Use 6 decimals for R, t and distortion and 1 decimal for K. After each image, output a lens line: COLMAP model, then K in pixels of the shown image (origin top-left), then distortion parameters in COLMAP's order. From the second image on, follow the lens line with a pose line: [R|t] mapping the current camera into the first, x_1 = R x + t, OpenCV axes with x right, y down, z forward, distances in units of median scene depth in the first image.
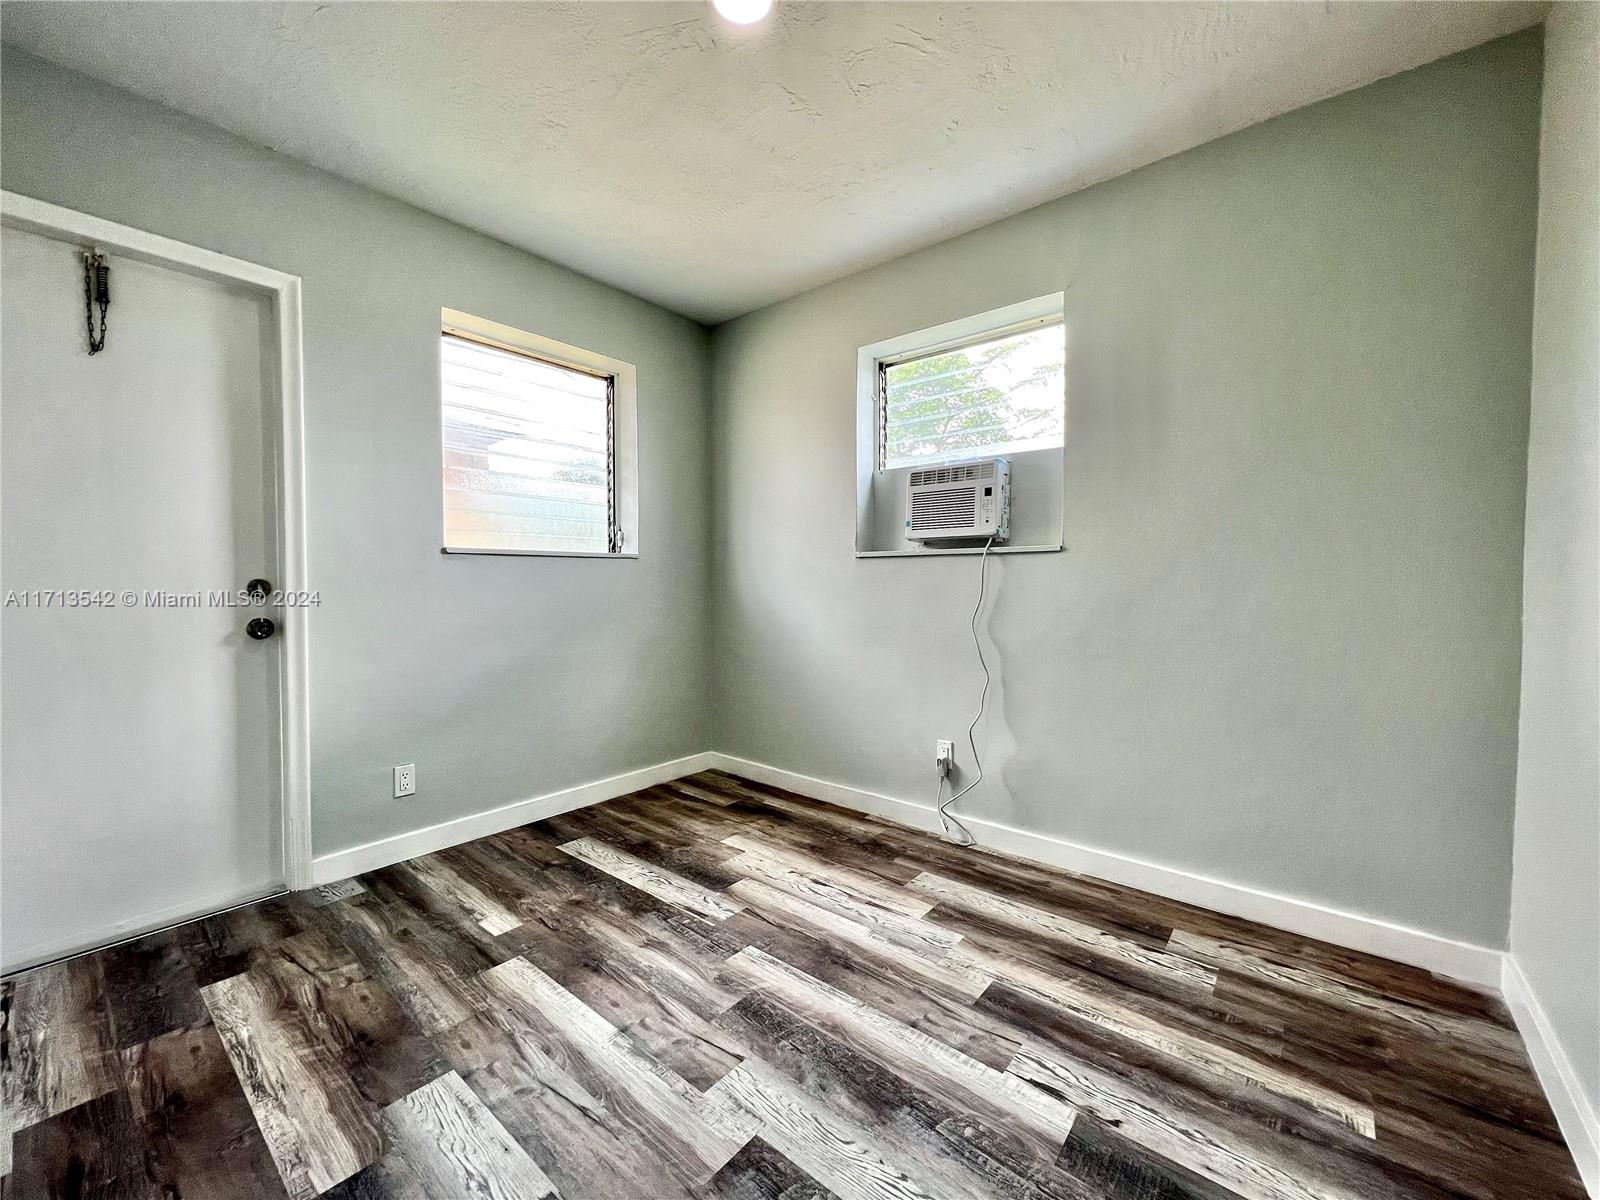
lens RADIAL K [[642.7, 0, 796.9], [0, 642.7, 598.4], [0, 0, 1]] dist [0.000215, 0.000395]
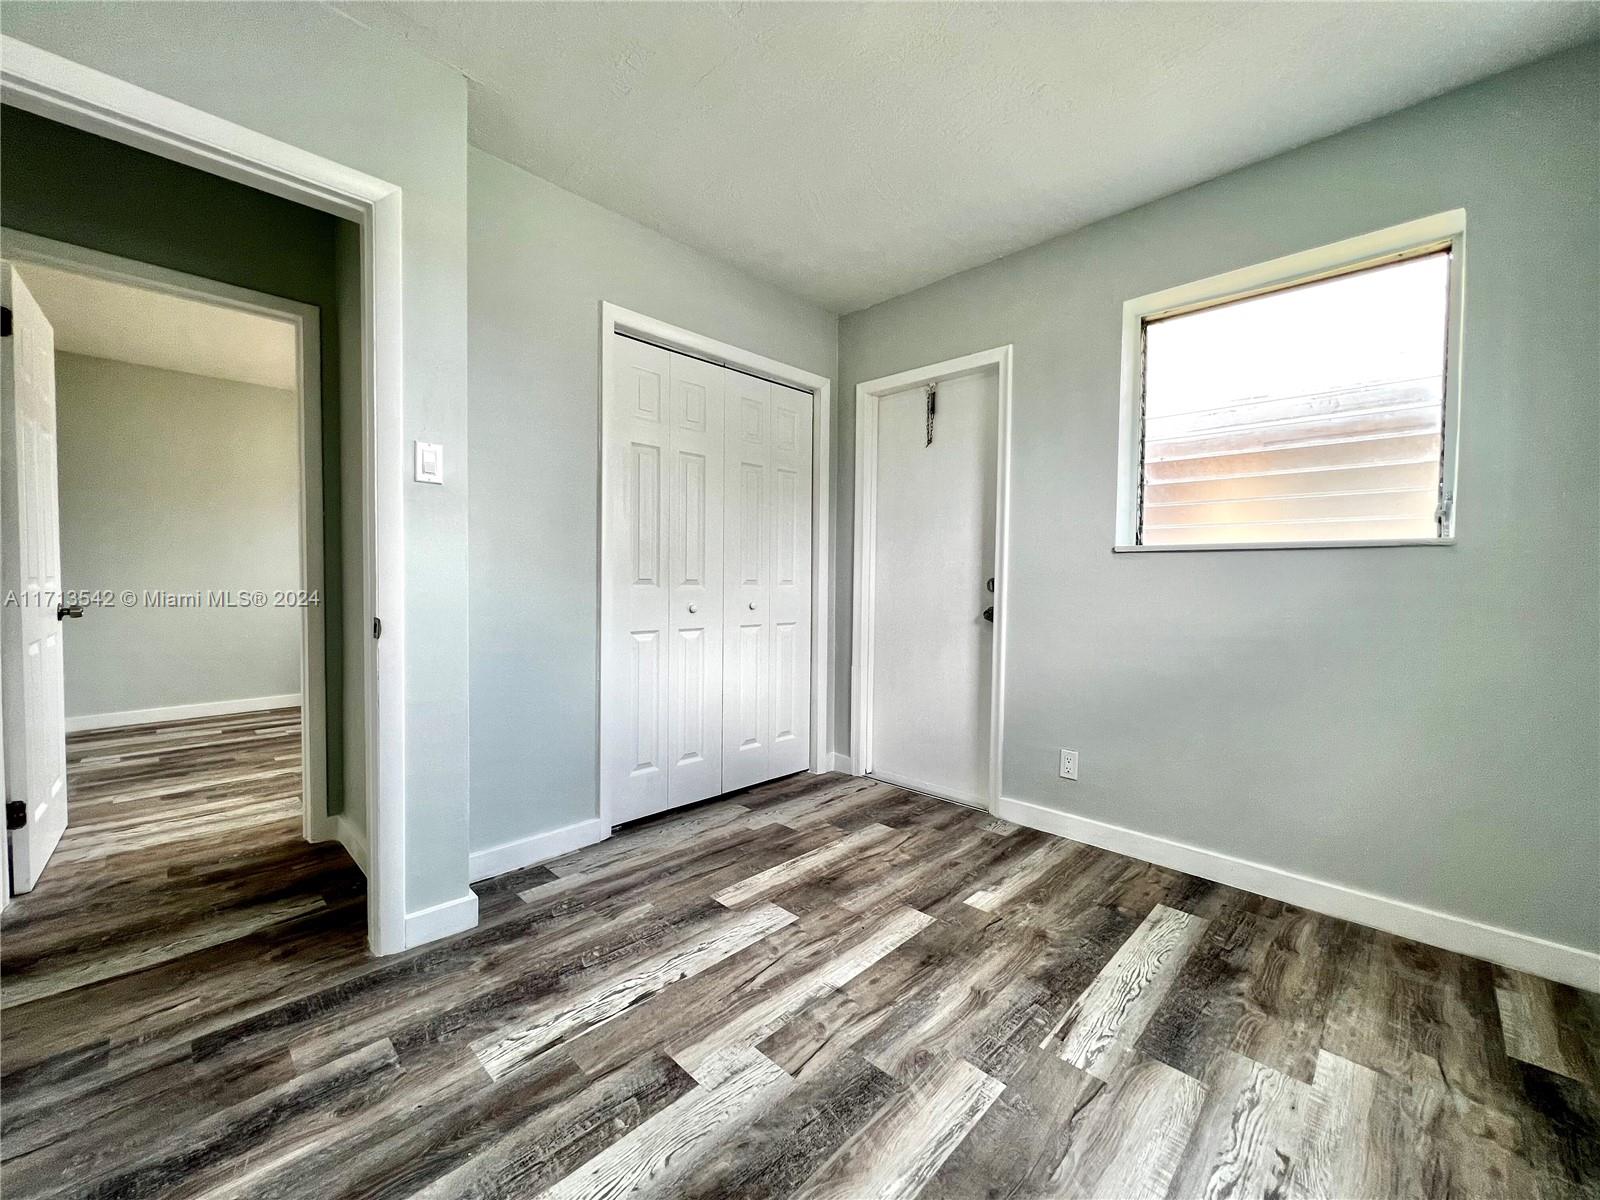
lens RADIAL K [[642.7, 0, 796.9], [0, 642.7, 598.4], [0, 0, 1]] dist [0.000215, 0.000395]
pose [[-0.086512, 0.028274, -0.995849, 0.613678], [-0.040761, 0.998660, 0.031895, -0.014535], [0.995417, 0.043351, -0.085244, 0.766886]]
